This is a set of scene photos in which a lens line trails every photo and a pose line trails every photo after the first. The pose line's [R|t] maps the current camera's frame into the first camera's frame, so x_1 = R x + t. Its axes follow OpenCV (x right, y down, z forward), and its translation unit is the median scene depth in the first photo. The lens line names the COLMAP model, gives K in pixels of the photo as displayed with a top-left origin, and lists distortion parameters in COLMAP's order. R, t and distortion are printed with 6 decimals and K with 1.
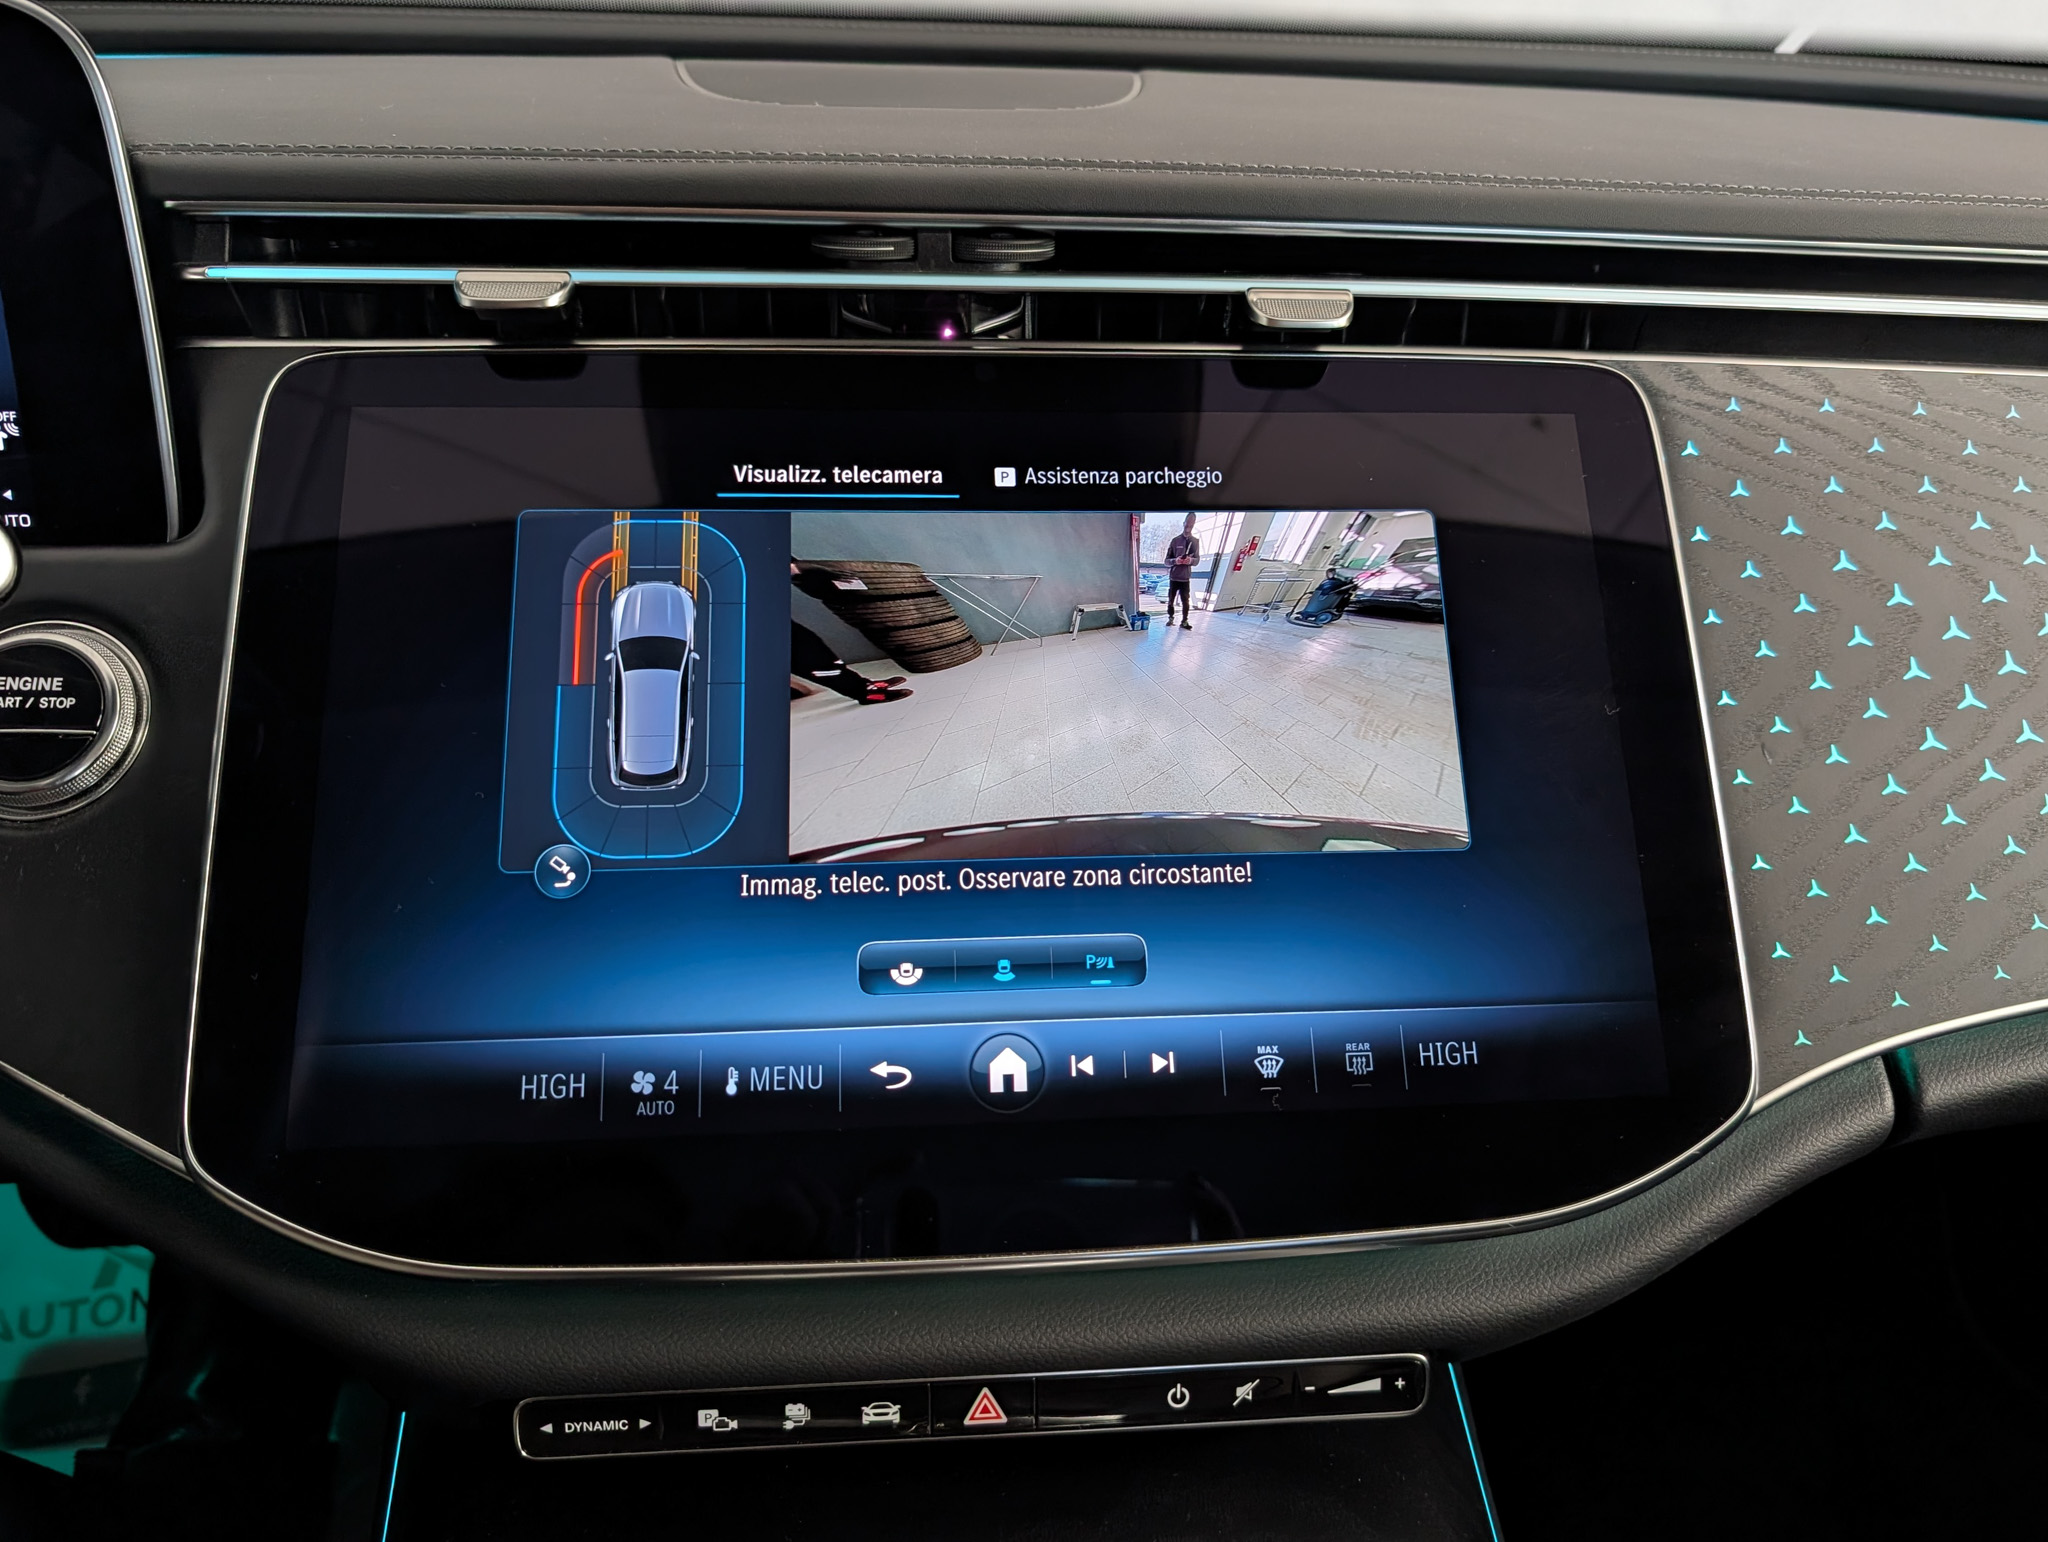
lens RADIAL K [[1582.0, 0, 1027.7], [0, 1582.0, 761.5], [0, 0, 1]] dist [-0.000486, 0.004908]
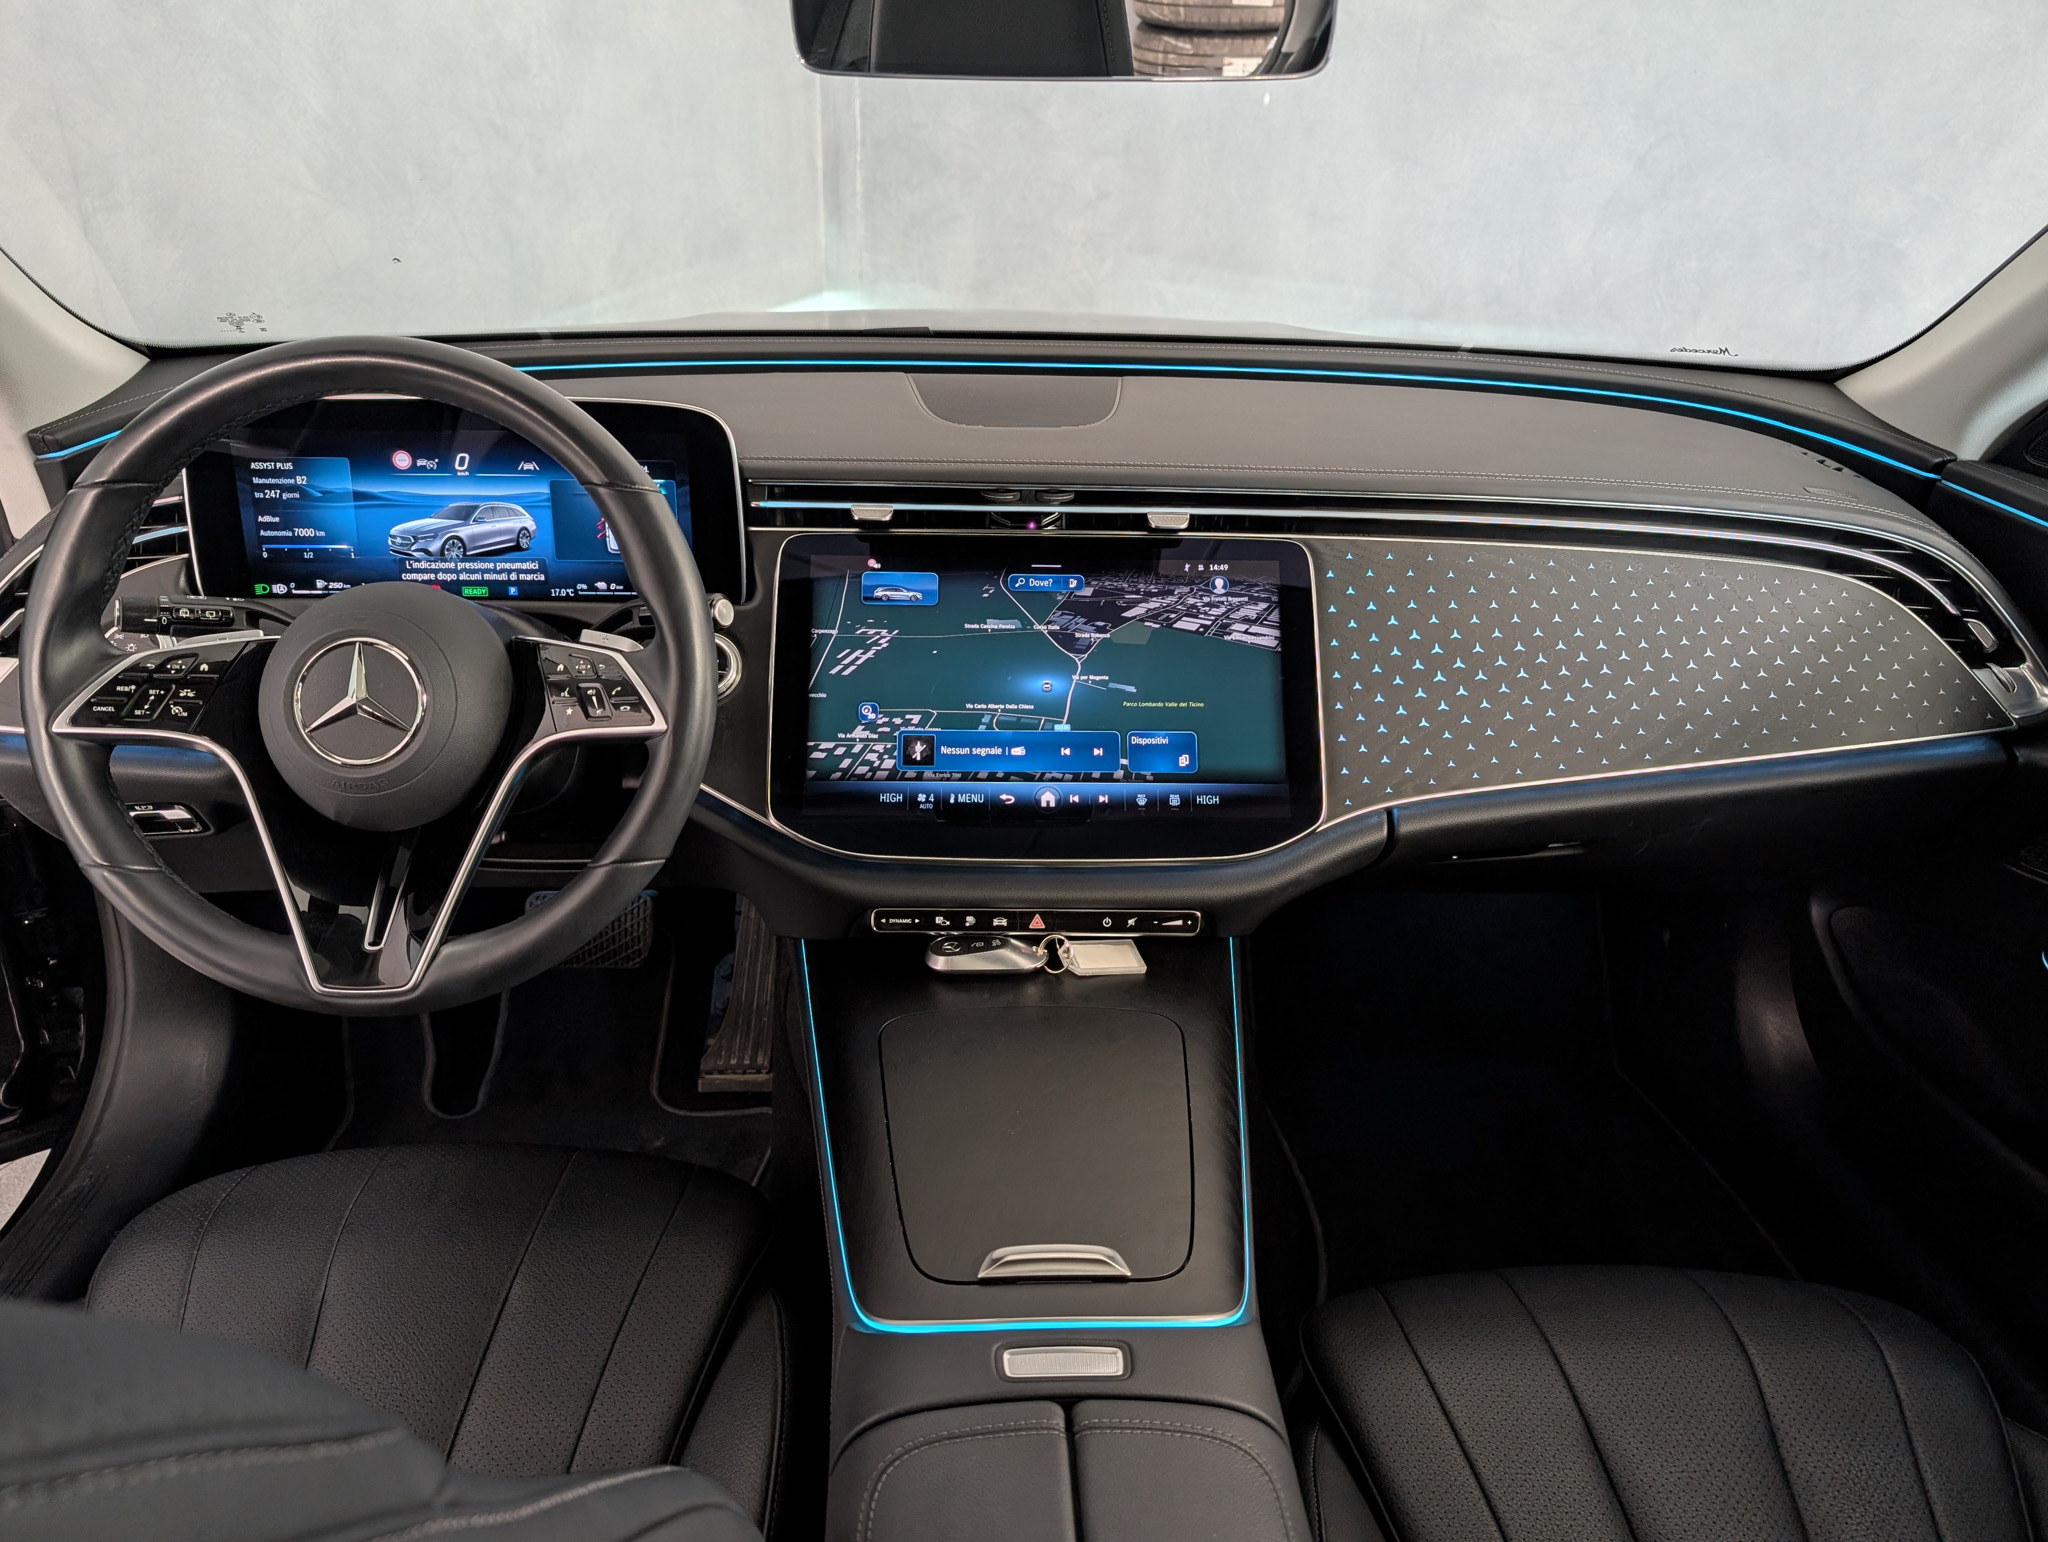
lens RADIAL K [[1582.0, 0, 1028.7], [0, 1582.0, 781.1], [0, 0, 1]] dist [-0.000486, 0.004908]
pose [[0.999201, 0.023754, -0.032136, 0.039882], [-0.023093, 0.999517, 0.020779, 0.097673], [0.032614, -0.020020, 0.999267, -1.696835]]
